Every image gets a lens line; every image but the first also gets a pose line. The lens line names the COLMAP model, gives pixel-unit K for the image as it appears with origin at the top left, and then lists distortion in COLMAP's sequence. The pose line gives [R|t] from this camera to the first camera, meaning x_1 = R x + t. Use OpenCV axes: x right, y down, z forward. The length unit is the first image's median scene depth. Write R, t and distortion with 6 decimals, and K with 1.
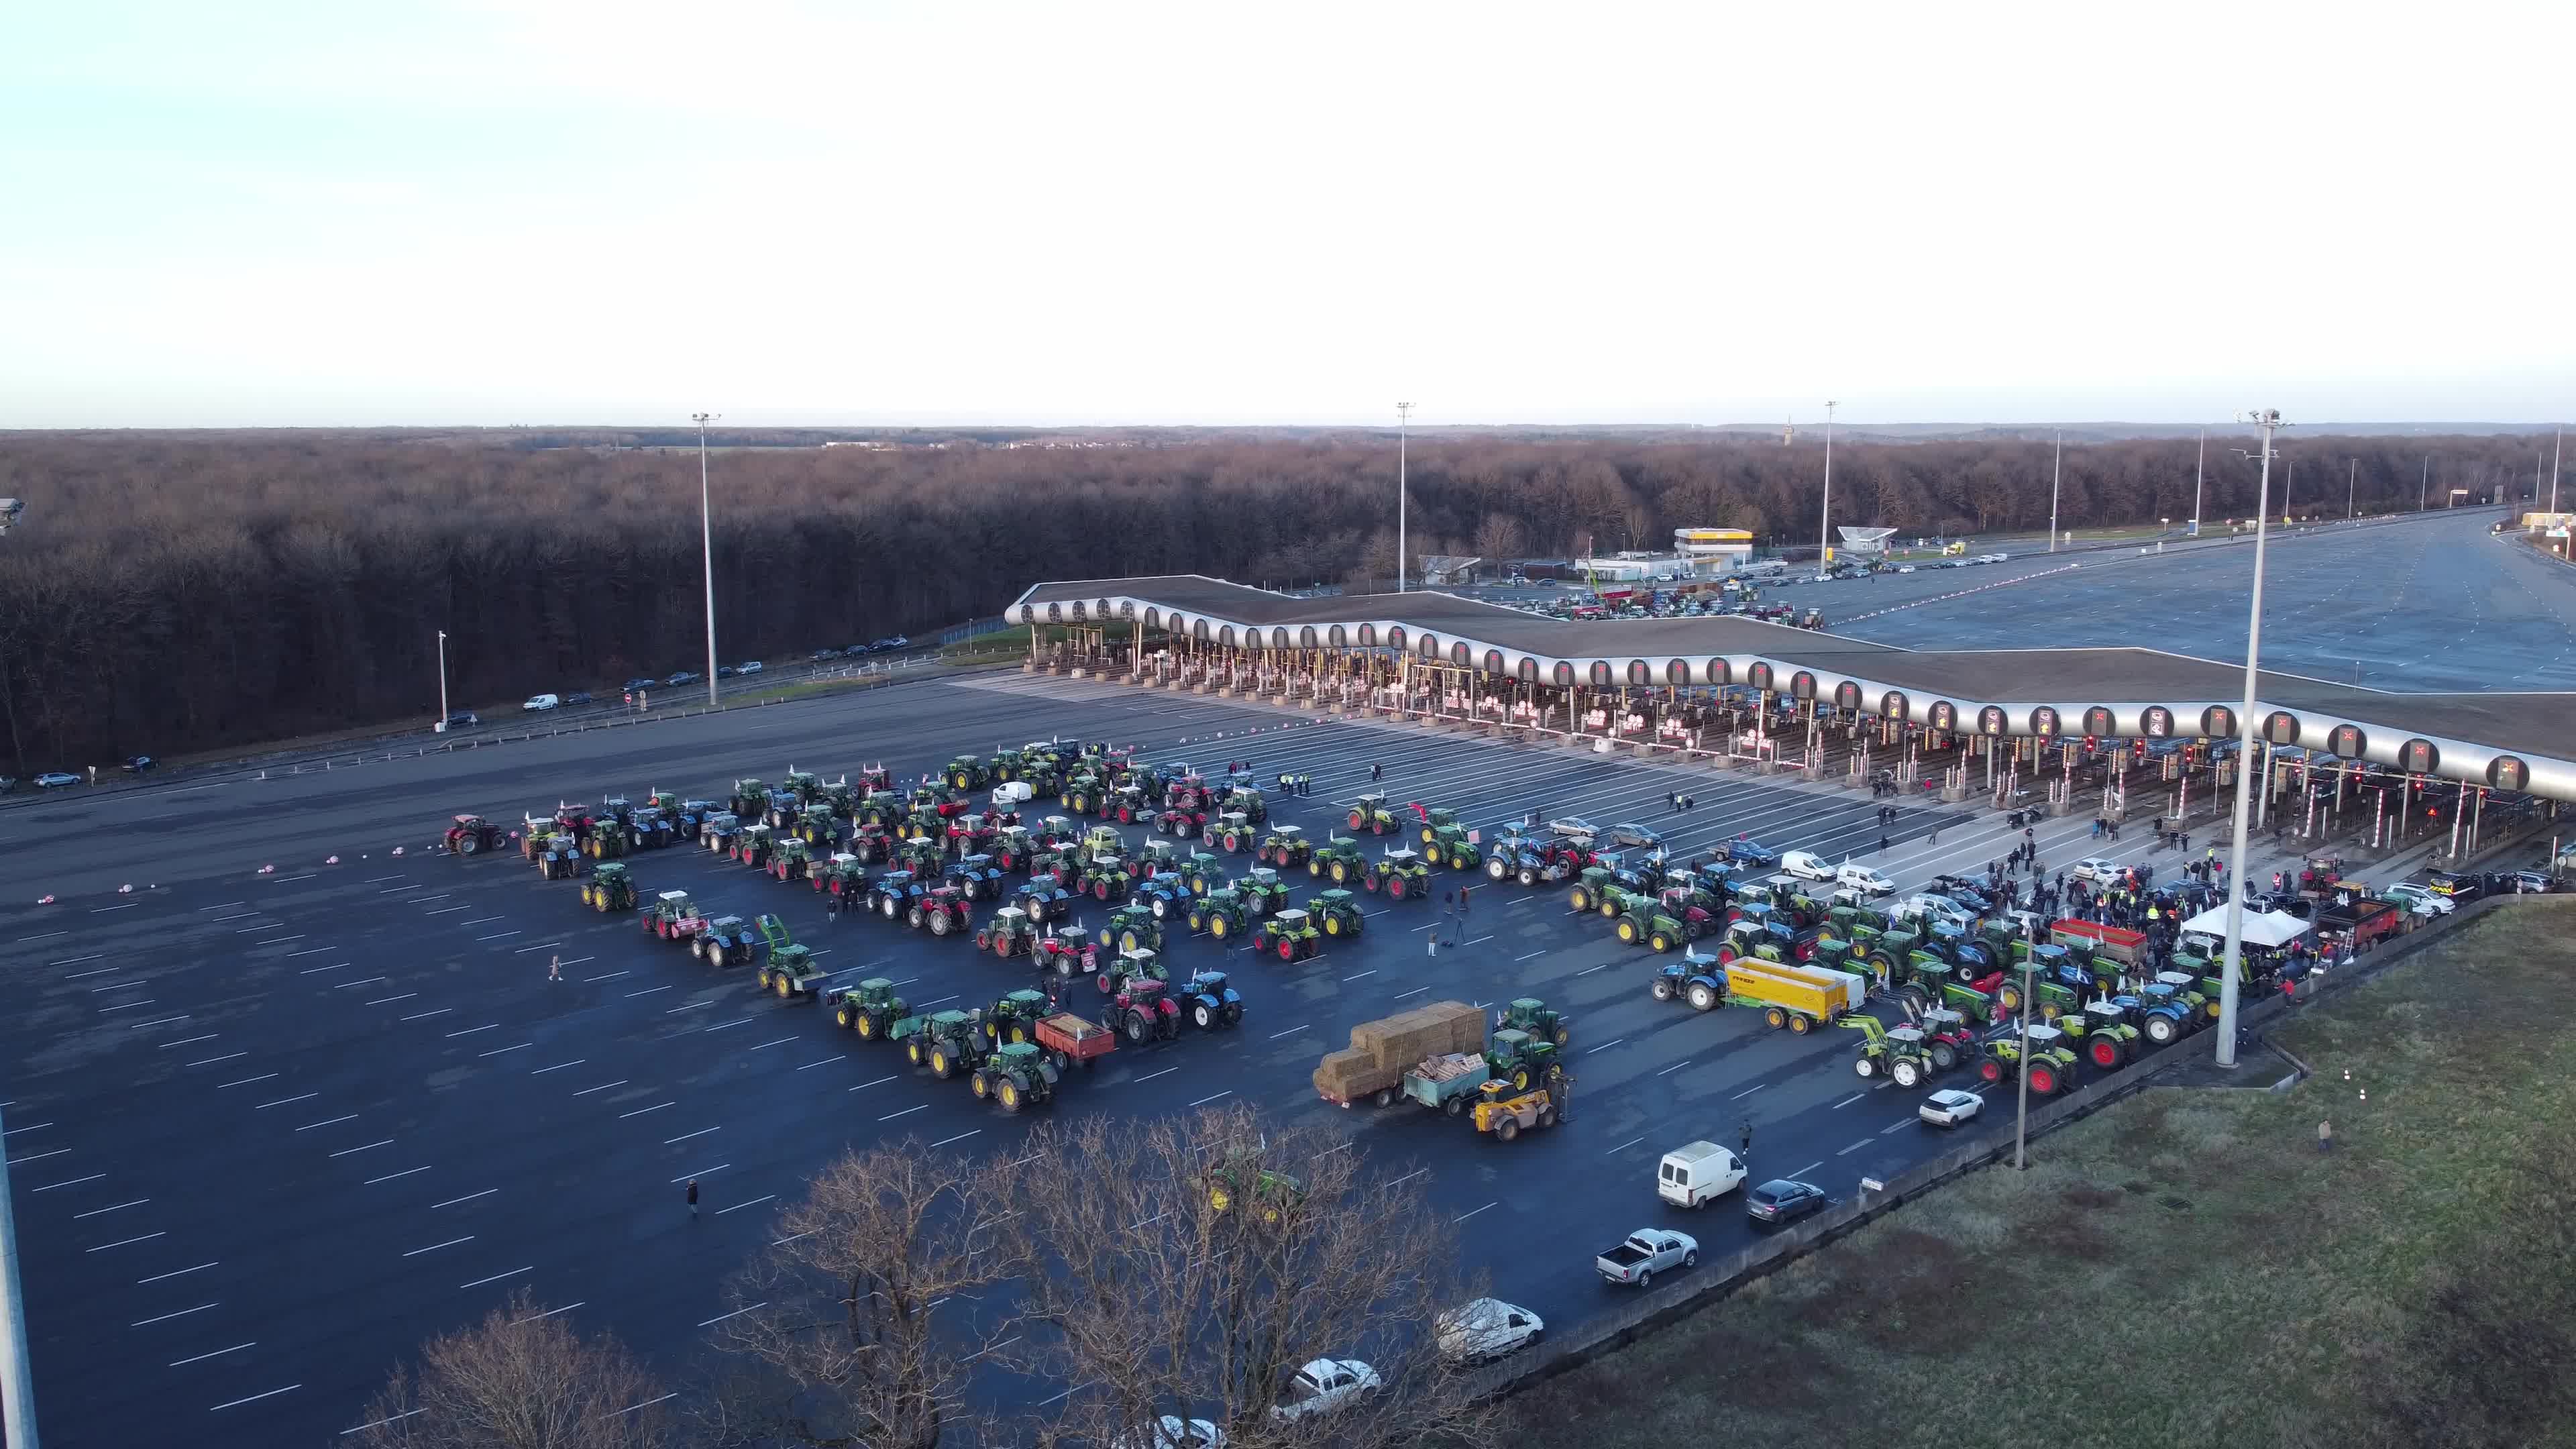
lens RADIAL K [[2022.0, 0, 1288.0], [0, 2022.0, 724.5], [0, 0, 1]] dist [0.002962, -0.004840]
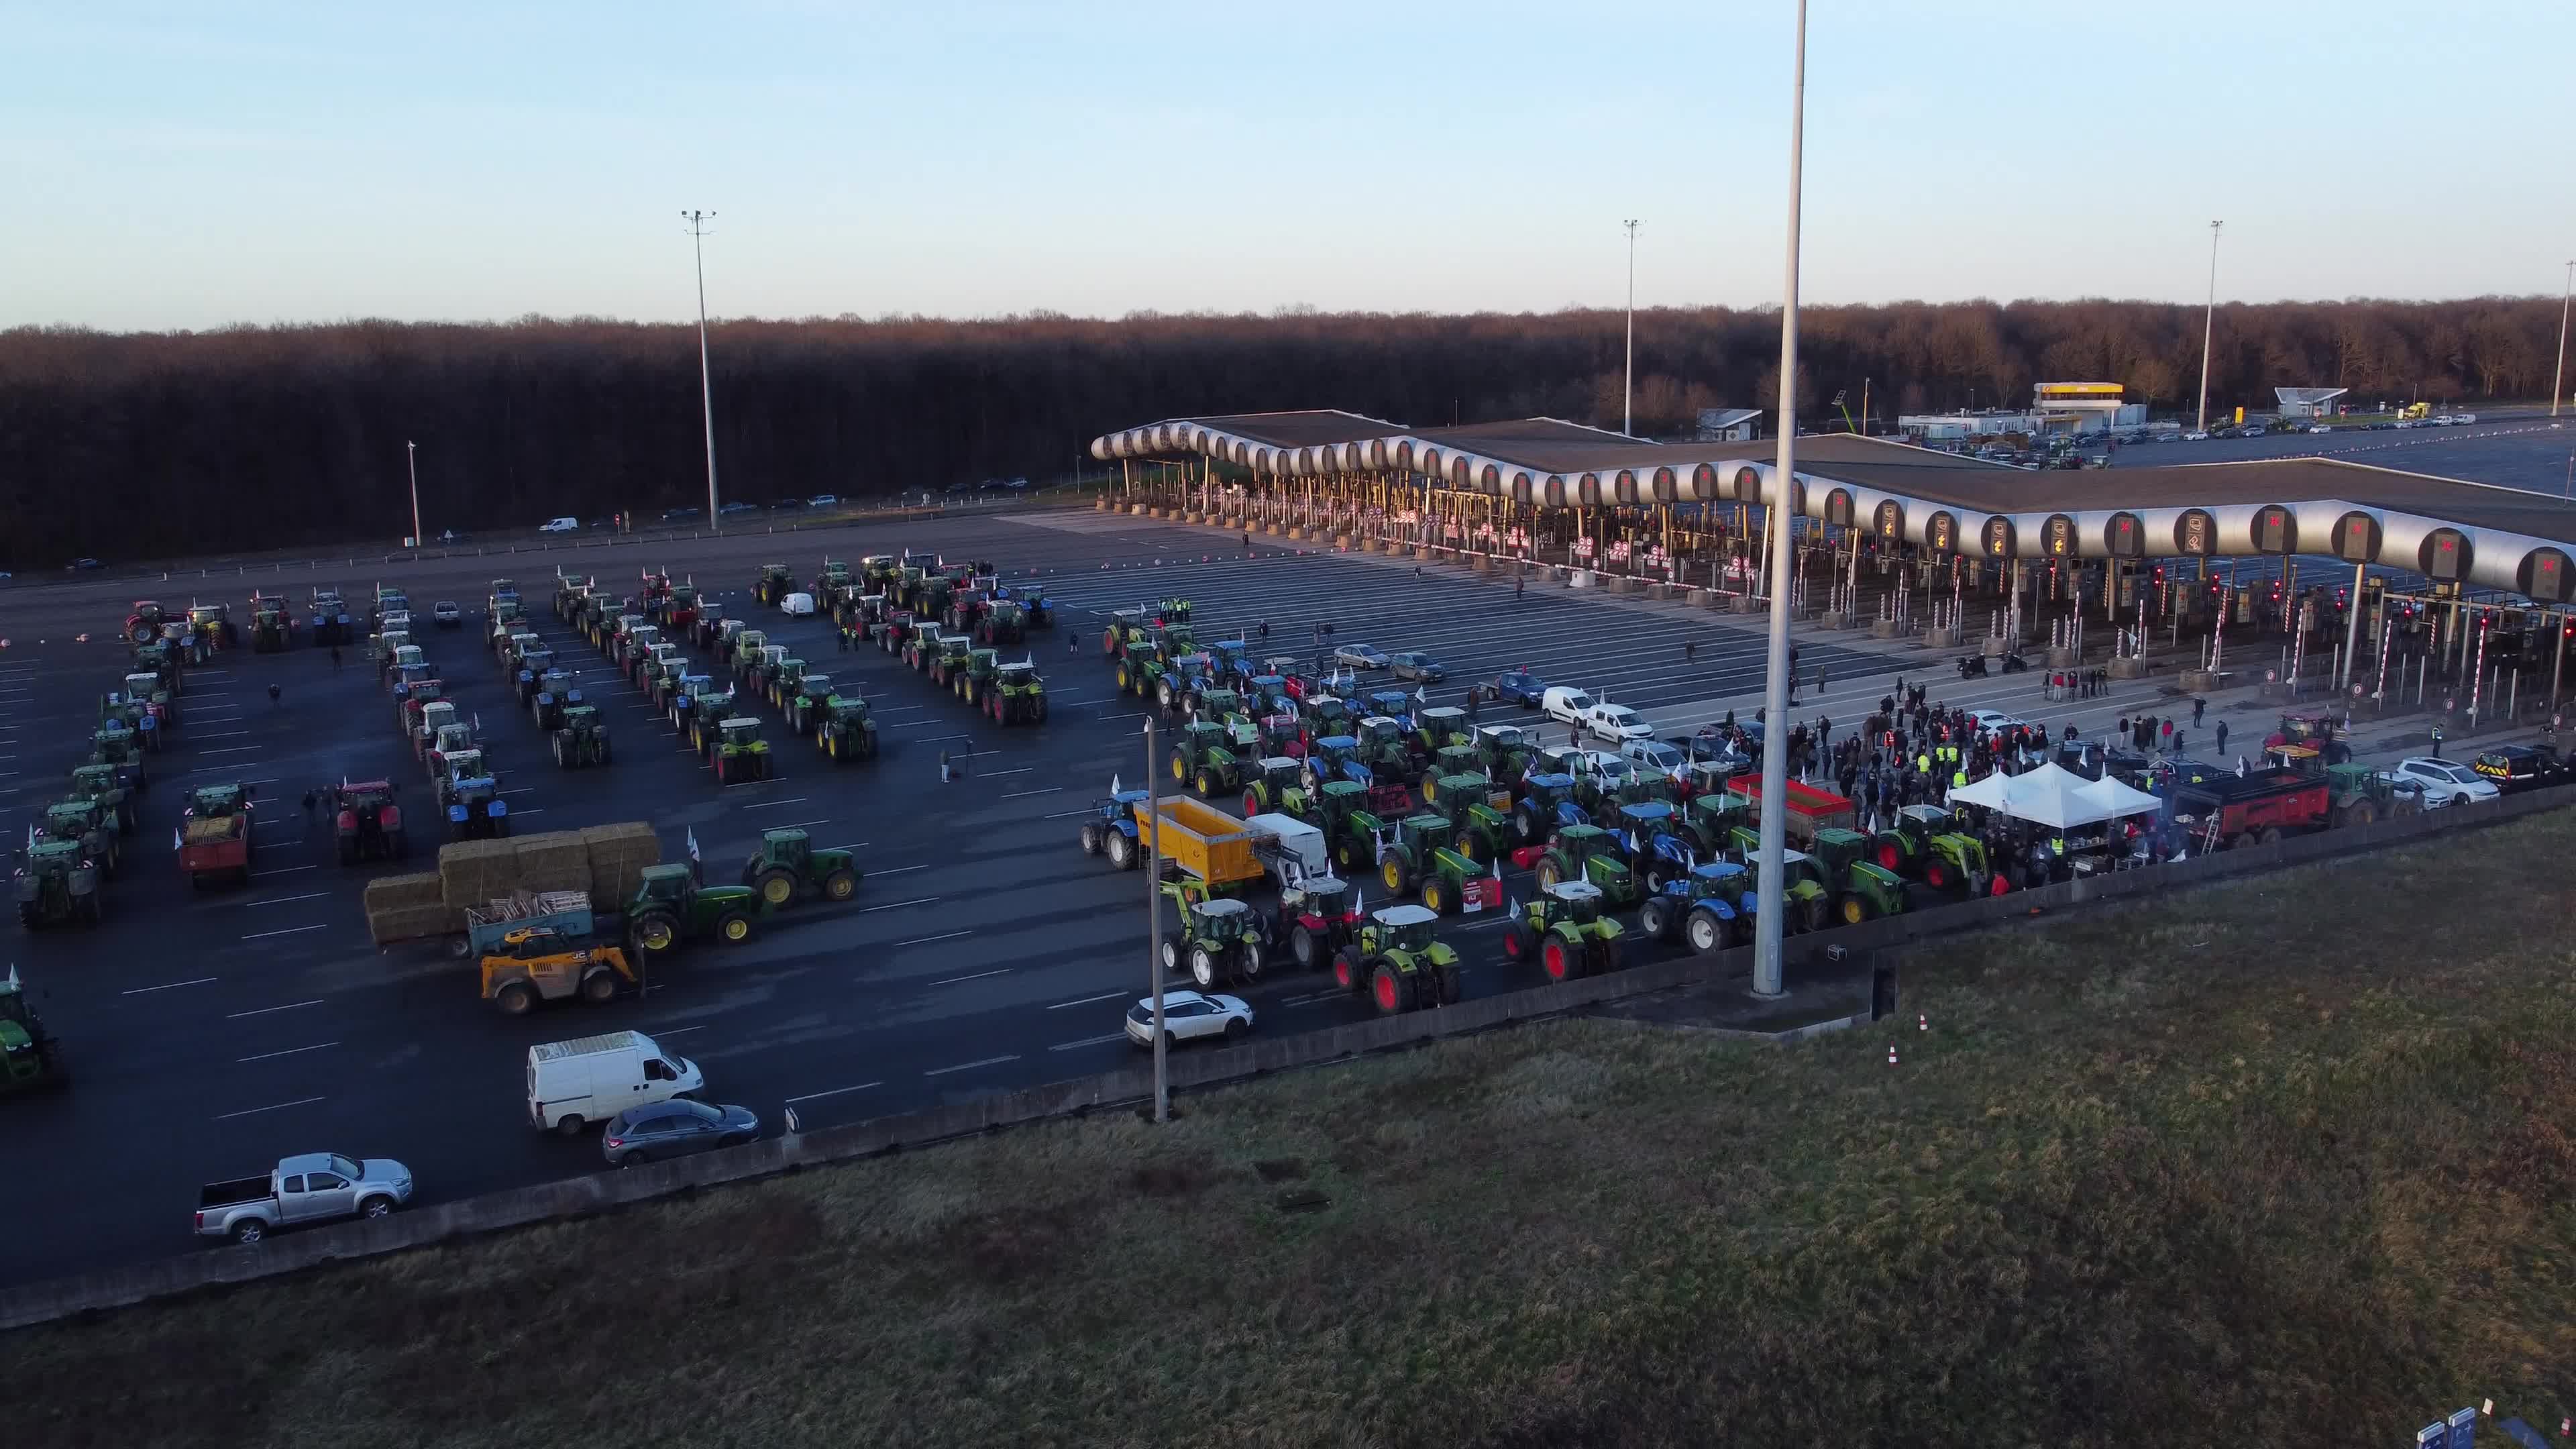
lens RADIAL K [[2022.0, 0, 1288.0], [0, 2022.0, 724.5], [0, 0, 1]] dist [0.002962, -0.004840]
pose [[0.963840, 0.039902, -0.263478, 0.333389], [-0.028490, 0.998489, 0.046993, 0.043130], [0.264955, -0.037787, 0.963520, 0.260496]]
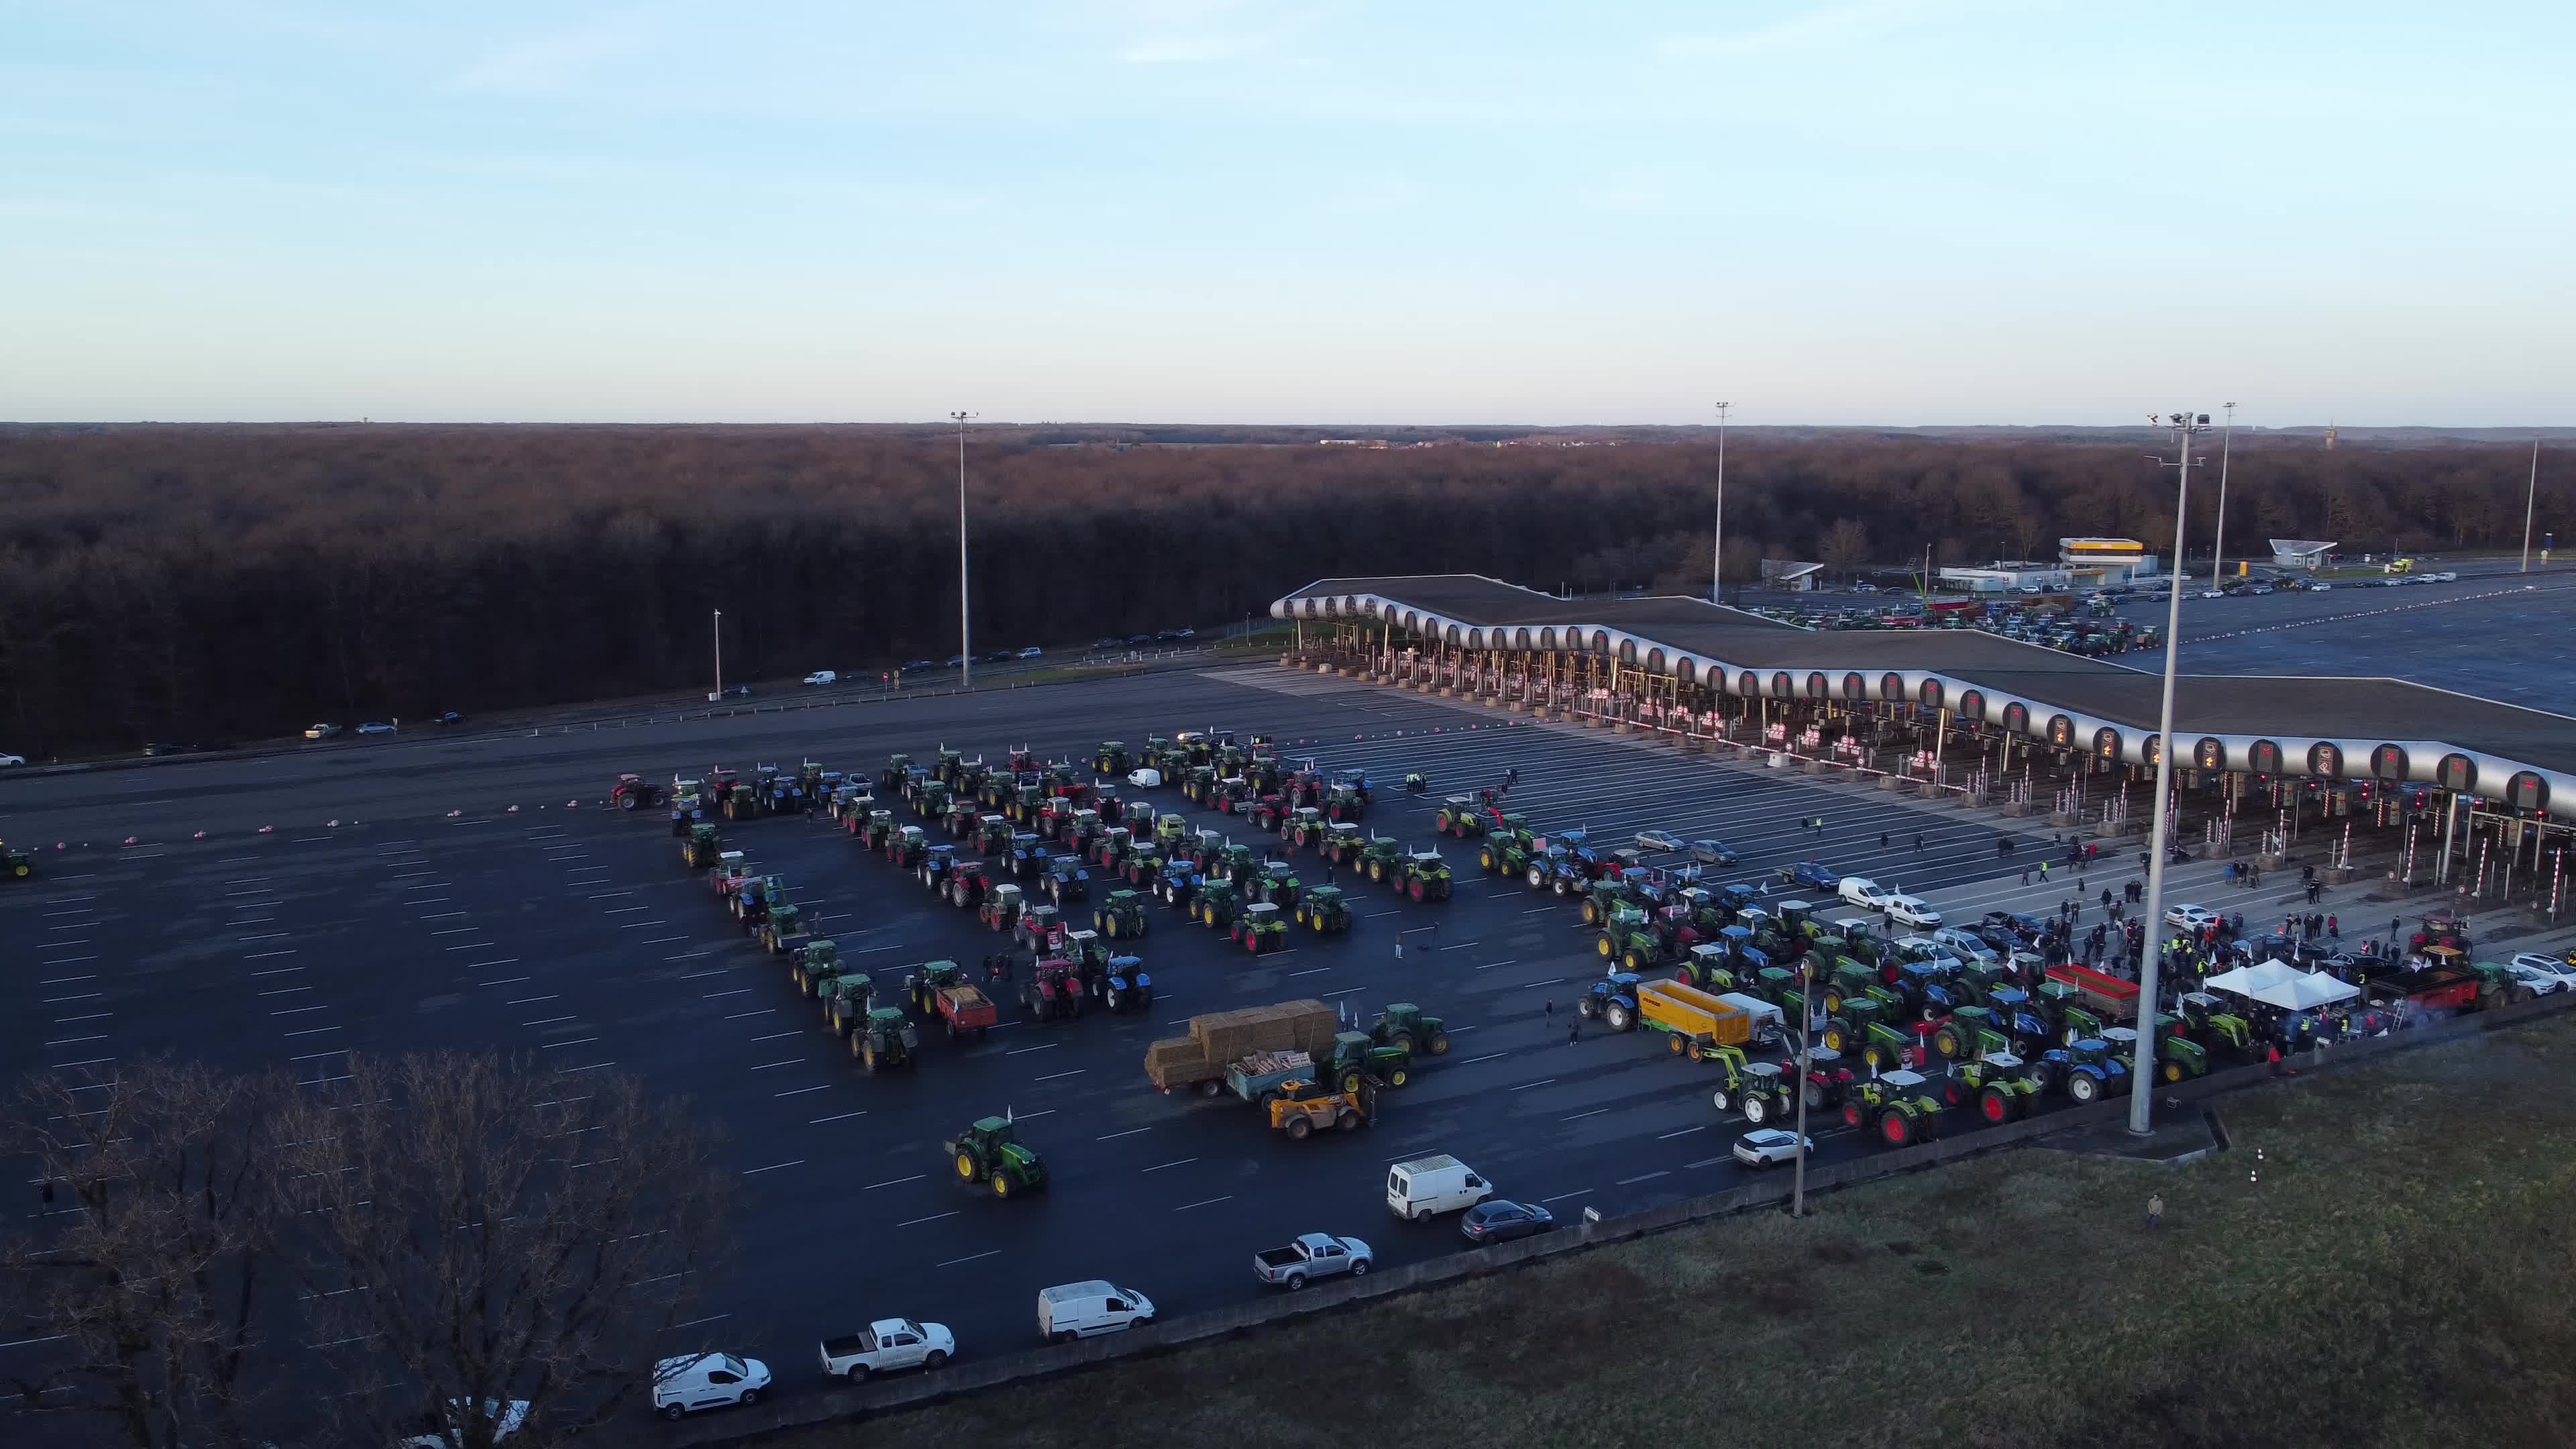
lens RADIAL K [[2022.0, 0, 1288.0], [0, 2022.0, 724.5], [0, 0, 1]] dist [0.002962, -0.004840]
pose [[0.969360, 0.040785, -0.242234, 0.211167], [-0.040643, 0.999158, 0.005586, -0.003317], [0.242258, 0.004430, 0.970202, 0.015194]]
